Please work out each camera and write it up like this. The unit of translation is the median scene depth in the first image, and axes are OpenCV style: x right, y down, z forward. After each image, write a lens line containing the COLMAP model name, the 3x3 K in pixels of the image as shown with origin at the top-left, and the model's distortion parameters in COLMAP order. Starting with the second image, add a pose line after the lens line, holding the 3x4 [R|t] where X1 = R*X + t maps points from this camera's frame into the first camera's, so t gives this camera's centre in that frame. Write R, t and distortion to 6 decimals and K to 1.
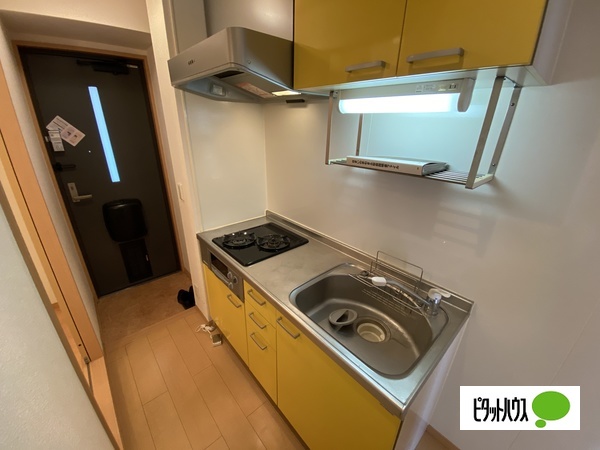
lens RADIAL K [[244.3, 0, 300.0], [0, 244.3, 225.0], [0, 0, 1]] dist [-0.002449, -0.000605]
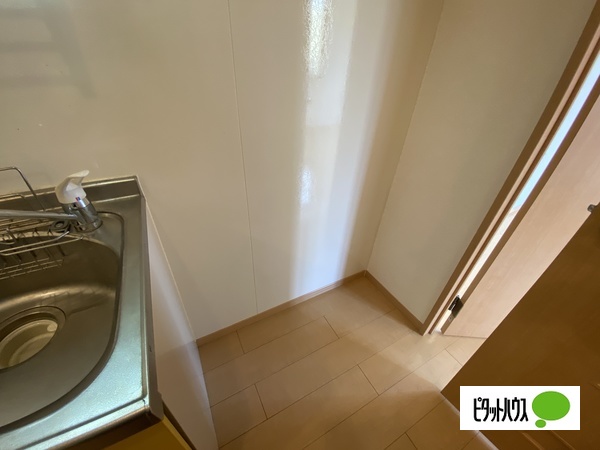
lens RADIAL K [[244.3, 0, 300.0], [0, 244.3, 225.0], [0, 0, 1]] dist [-0.002449, -0.000605]
pose [[0.229822, -0.564503, 0.792791, 0.216869], [0.321063, 0.812969, 0.485798, 0.250772], [-0.918749, 0.142889, 0.368080, 0.367605]]
